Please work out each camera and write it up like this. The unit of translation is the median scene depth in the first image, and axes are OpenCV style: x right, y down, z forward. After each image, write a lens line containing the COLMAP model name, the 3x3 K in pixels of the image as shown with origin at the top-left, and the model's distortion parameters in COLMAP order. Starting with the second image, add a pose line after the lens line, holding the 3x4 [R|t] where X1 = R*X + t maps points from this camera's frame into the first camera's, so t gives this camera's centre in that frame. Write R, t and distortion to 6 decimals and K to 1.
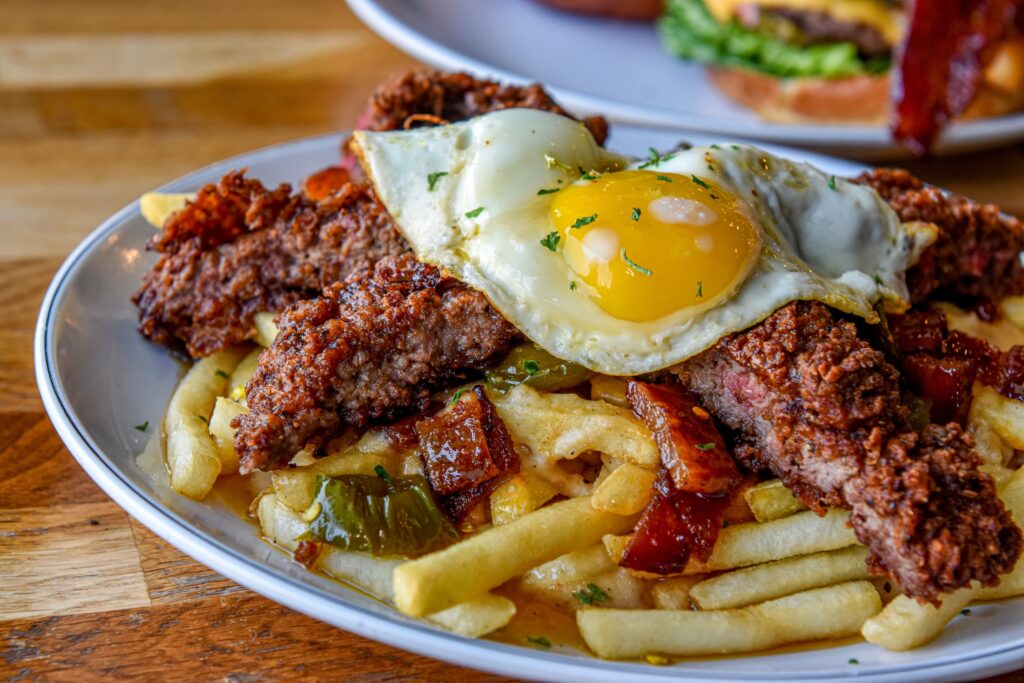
lens RADIAL K [[2252.2, 0, 512.0], [0, 2252.2, 341.5], [0, 0, 1]] dist [0.076090, 0.567602]
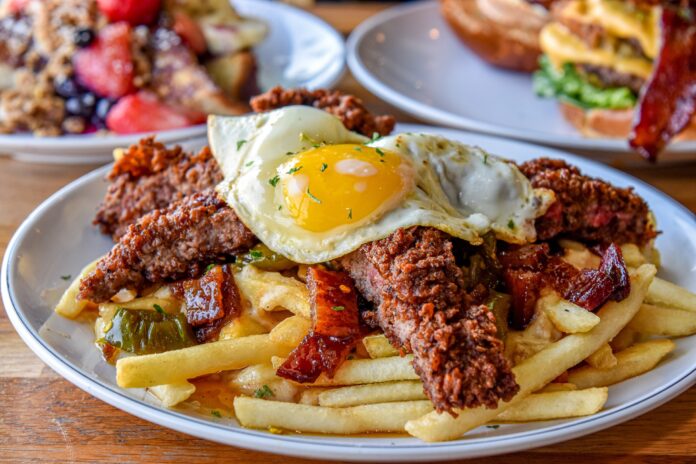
lens RADIAL K [[1454.6, 0, 348.0], [0, 1454.6, 232.0], [0, 0, 1]] dist [0.102275, 0.005134]
pose [[0.956143, 0.064490, -0.285712, 0.384568], [-0.078428, 0.996210, -0.037601, 0.029877], [0.282205, 0.058360, 0.957577, -0.015868]]
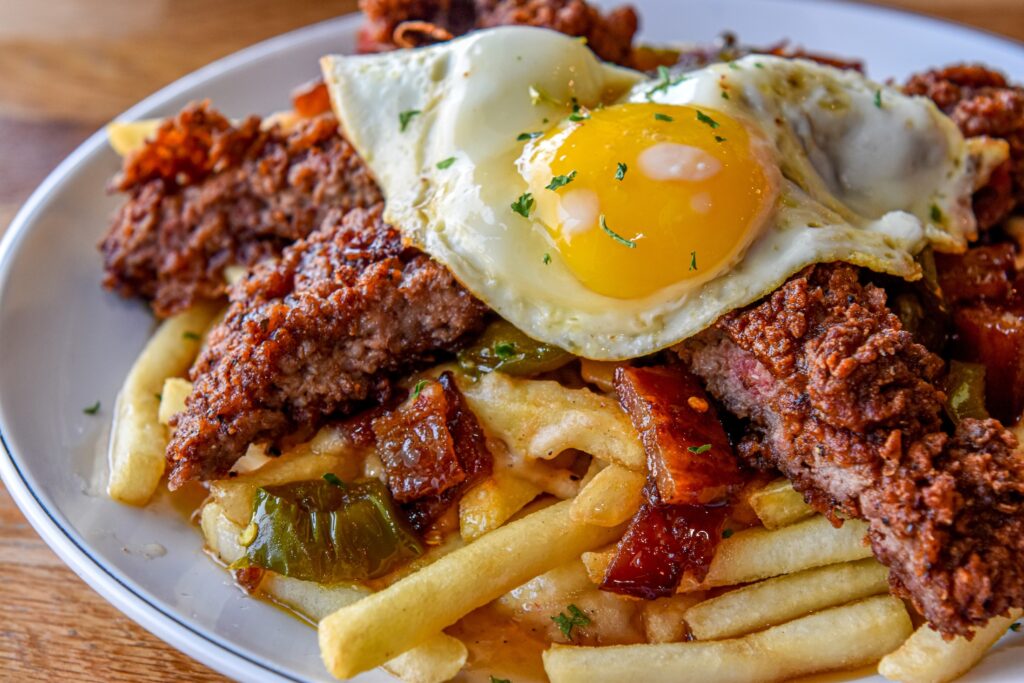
lens RADIAL K [[2252.2, 0, 512.0], [0, 2252.2, 341.5], [0, 0, 1]] dist [0.076090, 0.567602]
pose [[0.992721, -0.020258, -0.118721, 0.115349], [0.035993, 0.990605, 0.131933, -0.107528], [0.114933, -0.135246, 0.984123, 0.149274]]
